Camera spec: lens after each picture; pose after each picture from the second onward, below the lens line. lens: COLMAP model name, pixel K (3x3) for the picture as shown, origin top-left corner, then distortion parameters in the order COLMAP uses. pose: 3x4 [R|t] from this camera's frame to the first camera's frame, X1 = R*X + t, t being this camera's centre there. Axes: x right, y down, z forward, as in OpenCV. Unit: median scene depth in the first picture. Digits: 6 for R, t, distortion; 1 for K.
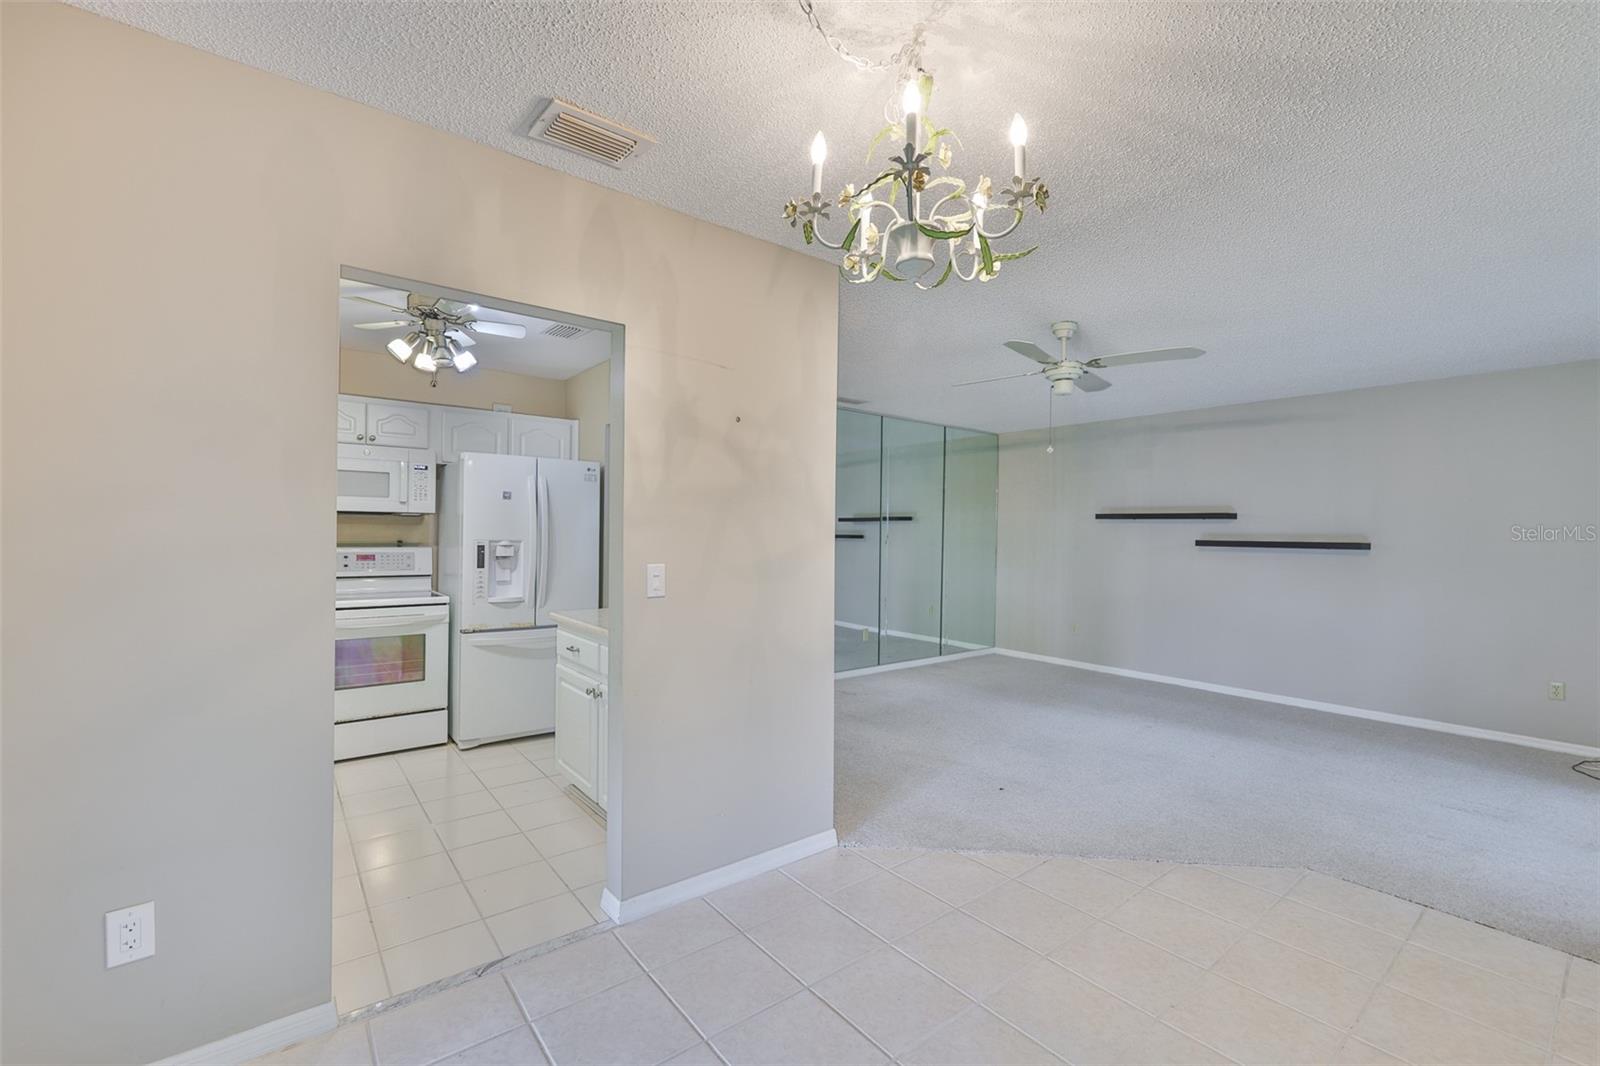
lens RADIAL K [[688.4, 0, 798.3], [0, 688.4, 532.7], [0, 0, 1]] dist [0.003198, 0.000125]
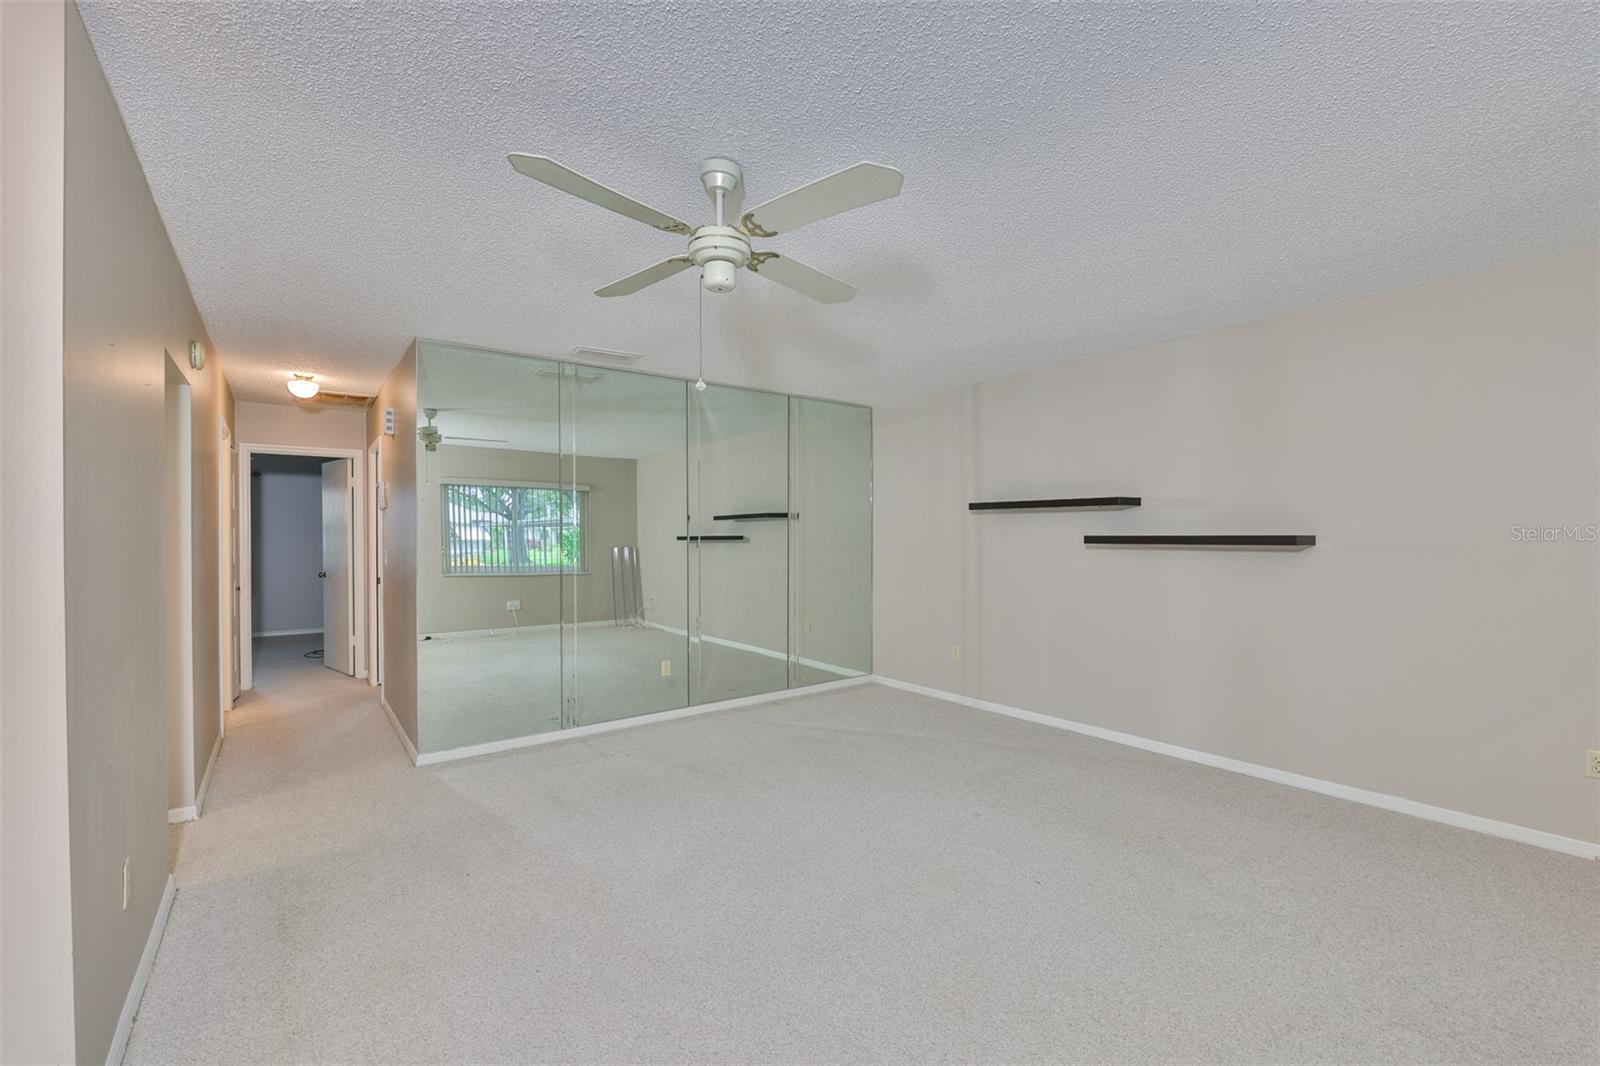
lens RADIAL K [[688.4, 0, 802.3], [0, 688.4, 535.4], [0, 0, 1]] dist [0.003198, 0.000125]
pose [[0.999642, -0.014775, -0.022304, 0.250351], [0.014784, 0.999891, 0.000236, 0.004766], [0.022298, -0.000566, 0.999751, 0.227836]]
